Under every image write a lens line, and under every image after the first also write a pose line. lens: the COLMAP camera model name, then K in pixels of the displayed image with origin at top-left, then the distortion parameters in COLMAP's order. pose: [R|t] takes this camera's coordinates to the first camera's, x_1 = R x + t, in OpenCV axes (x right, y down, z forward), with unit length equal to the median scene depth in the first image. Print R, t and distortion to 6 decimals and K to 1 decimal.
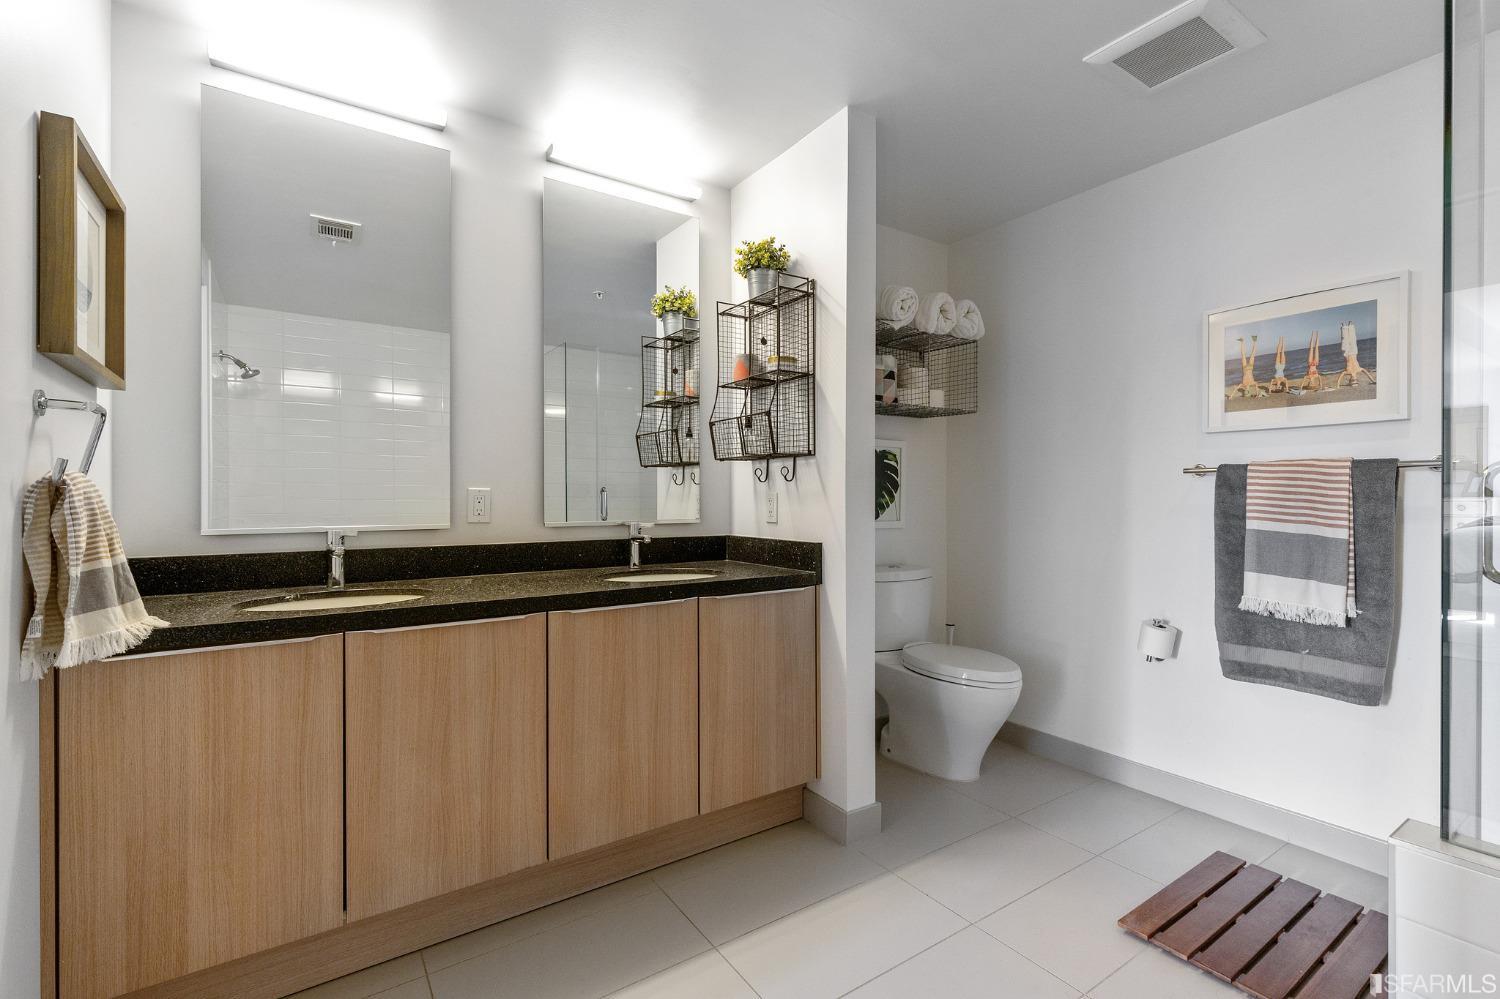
lens RADIAL K [[675.6, 0, 761.9], [0, 675.6, 498.5], [0, 0, 1]] dist [0.005716, 0.001193]
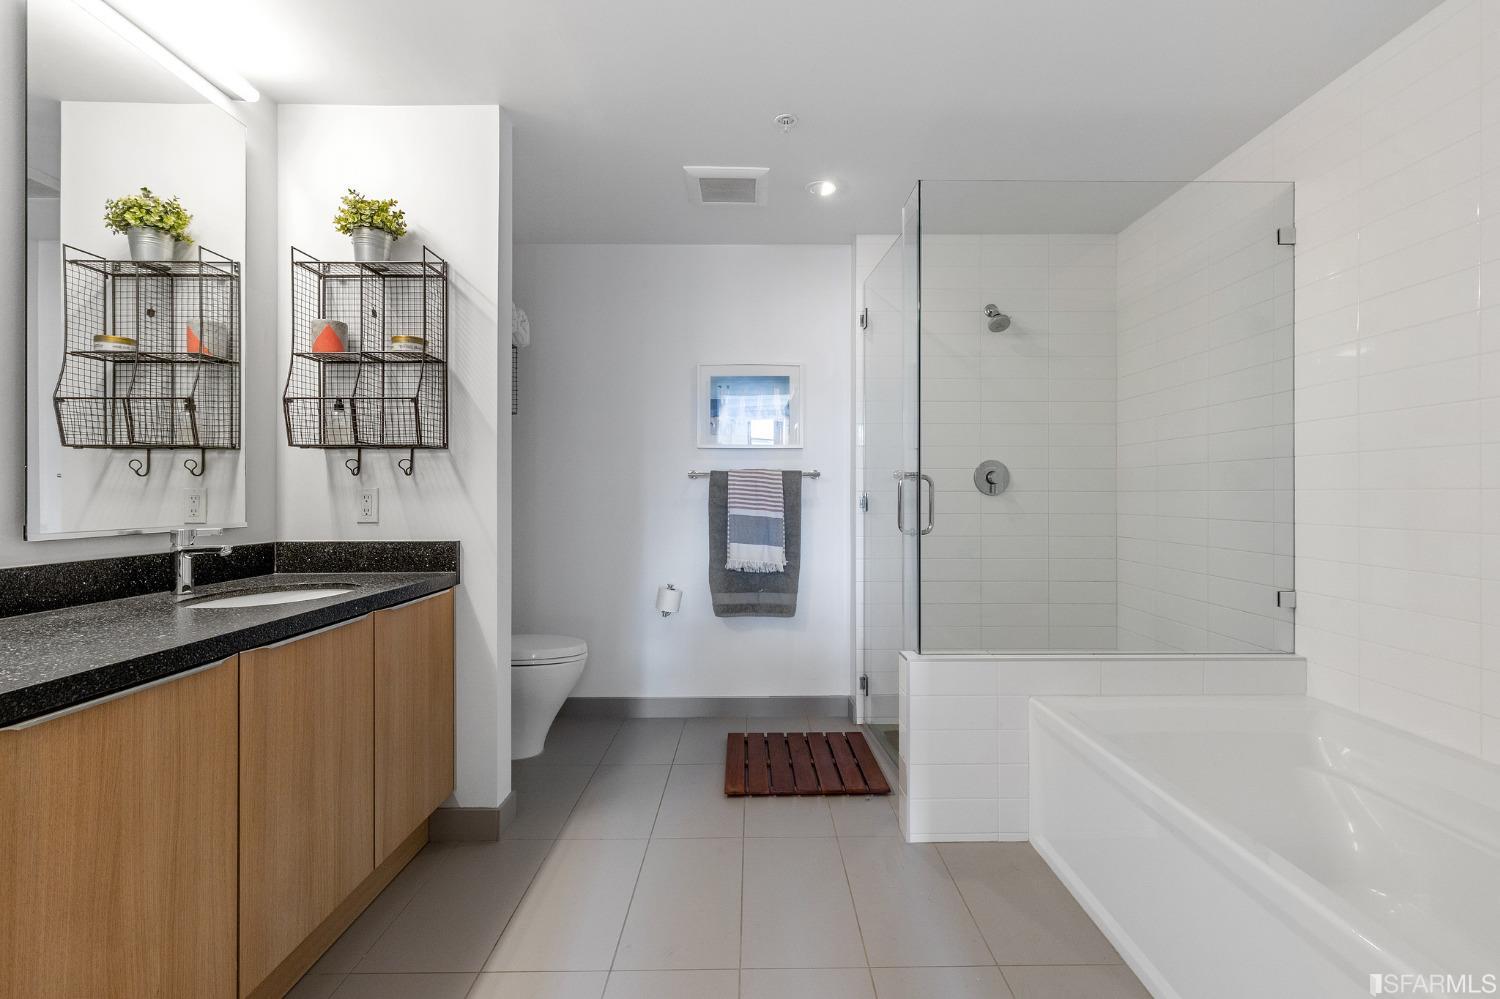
lens RADIAL K [[675.6, 0, 762.3], [0, 675.6, 493.8], [0, 0, 1]] dist [0.005716, 0.001193]
pose [[0.554177, 0.000054, 0.832399, -0.472380], [0.005063, 0.999981, -0.003436, 0.004701], [-0.832383, 0.006119, 0.554167, 0.112992]]
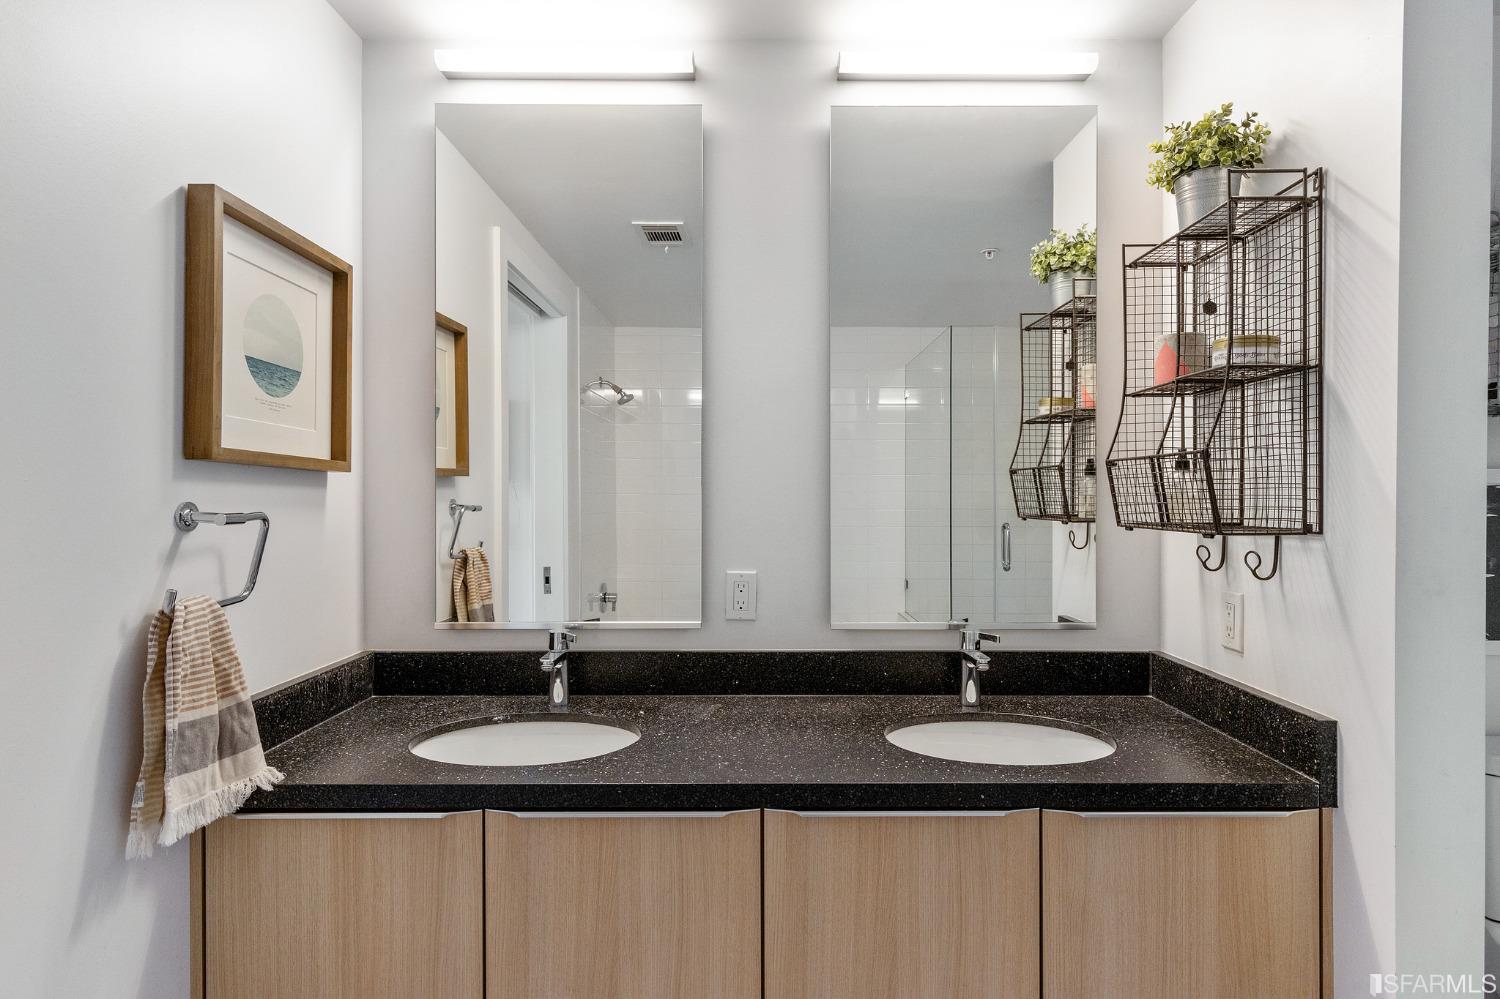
lens RADIAL K [[820.8, 0, 758.6], [0, 820.8, 496.9], [0, 0, 1]] dist [-0.001485, 0.000244]
pose [[0.823480, 0.003352, -0.567336, 0.080494], [-0.001971, 0.999993, 0.003048, -0.092776], [0.567342, -0.001392, 0.823481, 0.296837]]
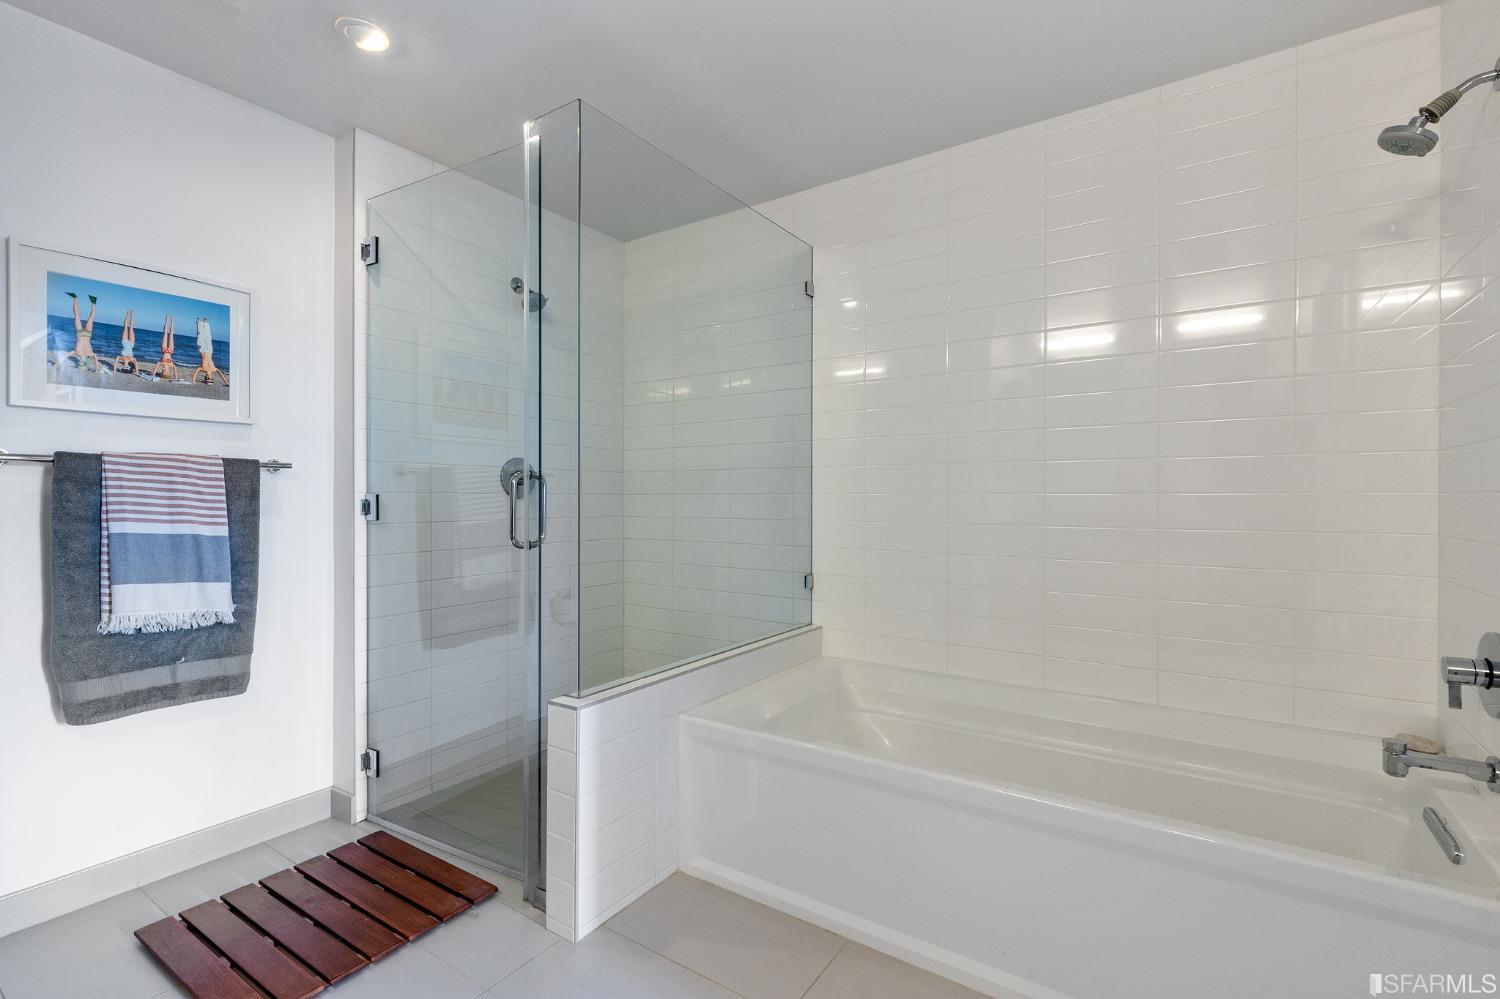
lens RADIAL K [[675.6, 0, 759.1], [0, 675.6, 500.5], [0, 0, 1]] dist [0.005716, 0.001193]
pose [[-0.368367, -0.004020, 0.929672, -0.330141], [0.005176, 0.999966, 0.006375, 0.004036], [-0.929666, 0.007161, -0.368334, 0.559382]]
